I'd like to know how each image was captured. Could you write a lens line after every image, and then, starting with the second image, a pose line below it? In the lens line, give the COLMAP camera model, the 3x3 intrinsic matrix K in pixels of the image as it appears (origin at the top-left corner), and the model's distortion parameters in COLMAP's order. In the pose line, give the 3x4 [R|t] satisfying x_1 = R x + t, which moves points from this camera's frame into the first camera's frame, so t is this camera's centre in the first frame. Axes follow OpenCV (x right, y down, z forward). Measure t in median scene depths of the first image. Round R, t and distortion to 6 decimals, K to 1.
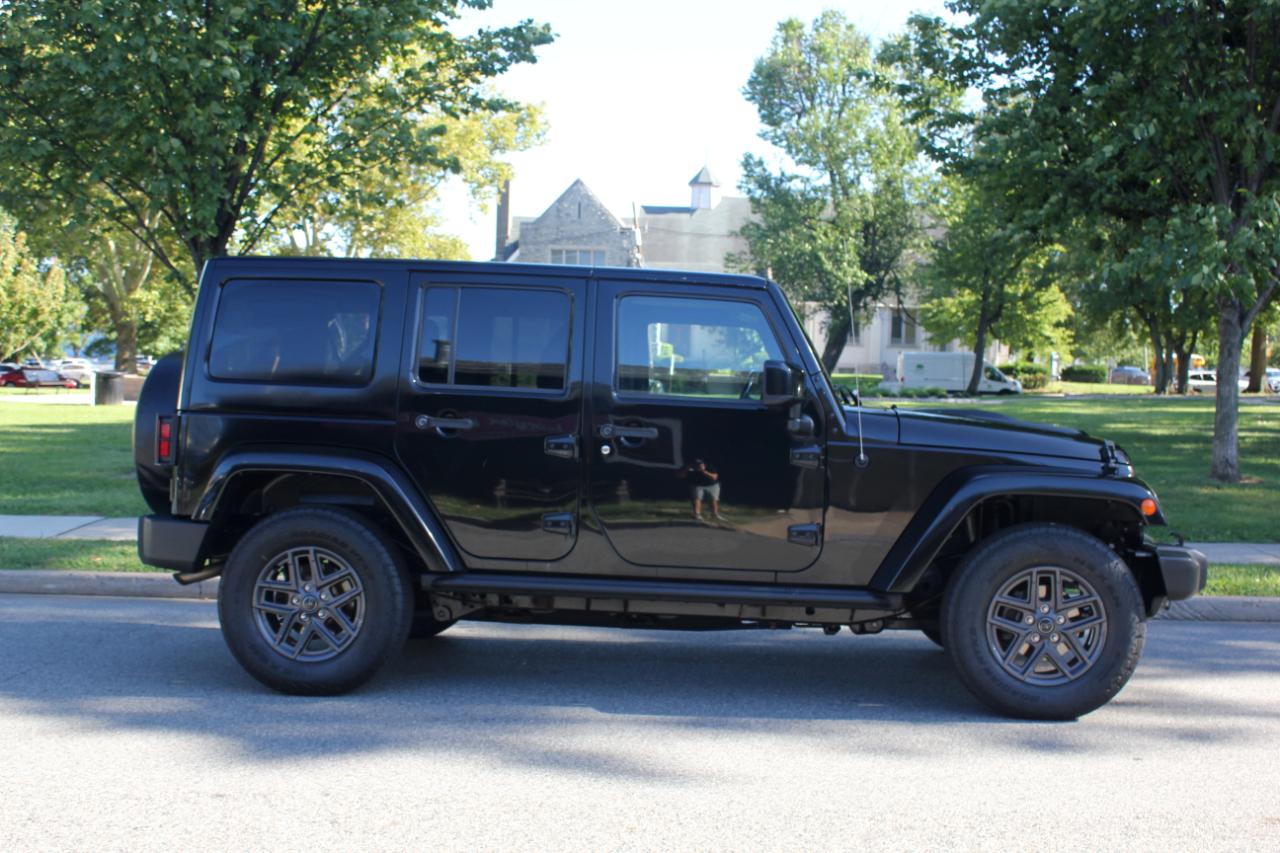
lens RADIAL K [[1438.1, 0, 645.2], [0, 1438.1, 456.1], [0, 0, 1]] dist [-0.057179, 0.000000]
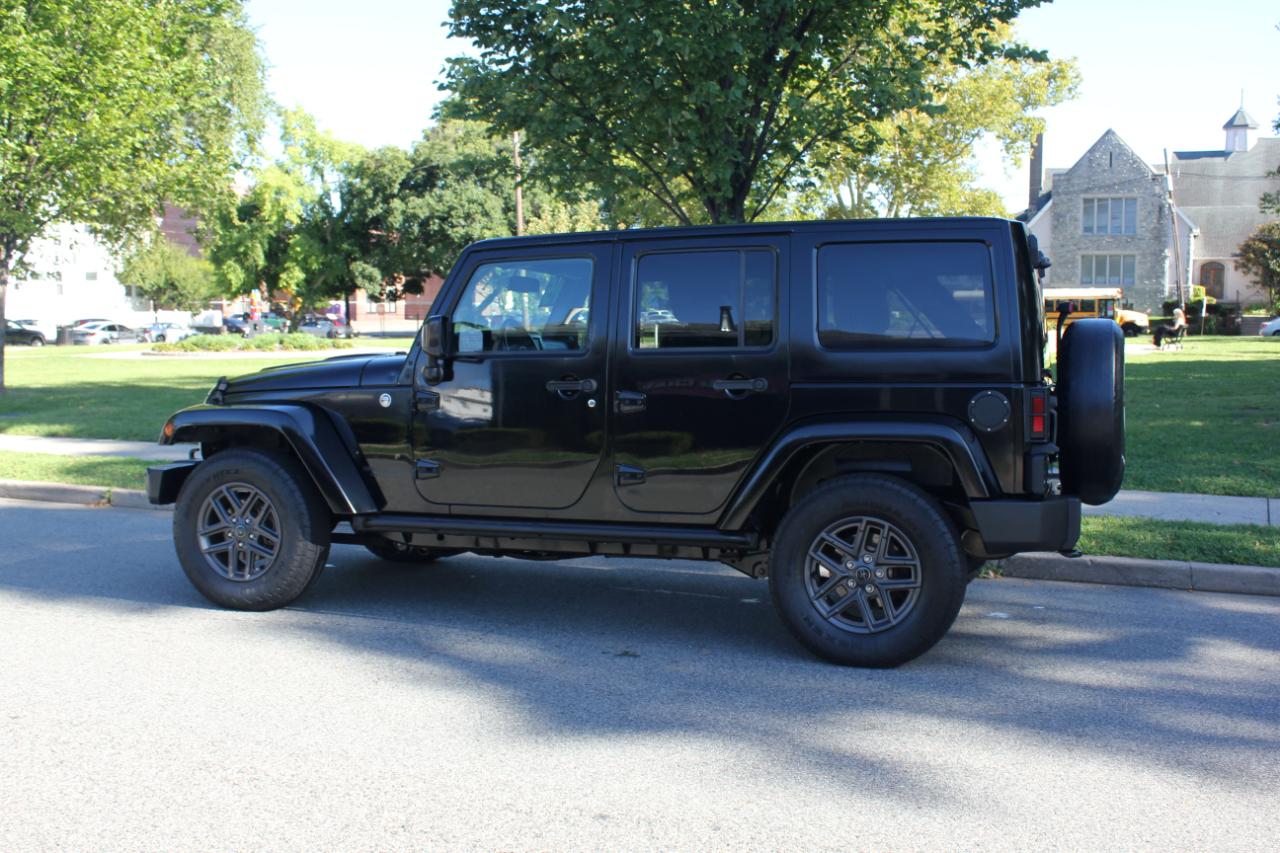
lens RADIAL K [[1300.0, 0, 656.0], [0, 1300.0, 439.5], [0, 0, 1]] dist [-0.074943, 0.000000]
pose [[0.926525, 0.016179, -0.375886, 0.006121], [-0.002799, 0.999344, 0.036114, -0.005027], [0.376223, -0.032408, 0.925962, 0.044089]]
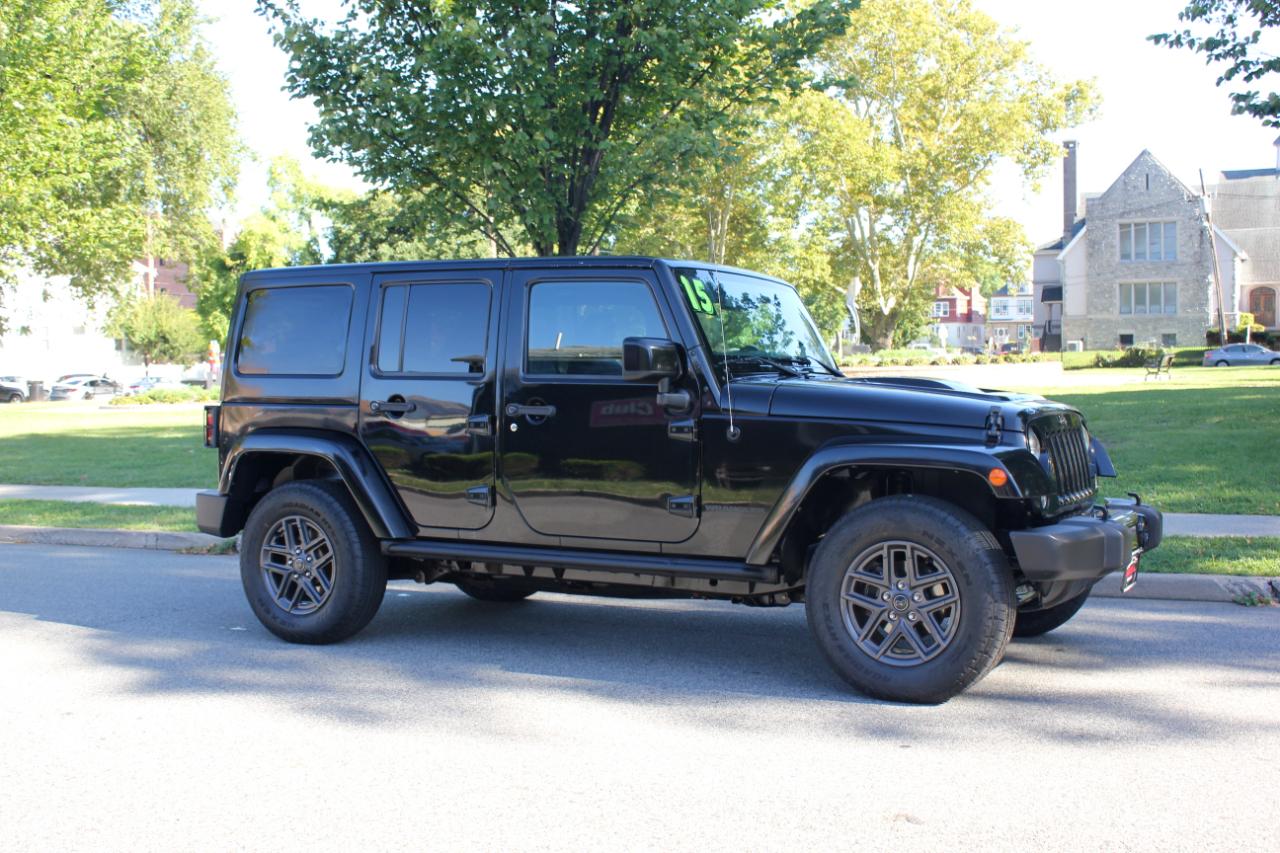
lens RADIAL K [[1390.9, 0, 654.3], [0, 1390.9, 433.3], [0, 0, 1]] dist [-0.058837, 0.000000]
pose [[0.912923, -0.018898, -0.407695, 0.119742], [0.017841, 0.999820, -0.006396, 0.002063], [0.407742, -0.001434, 0.913096, 0.022304]]
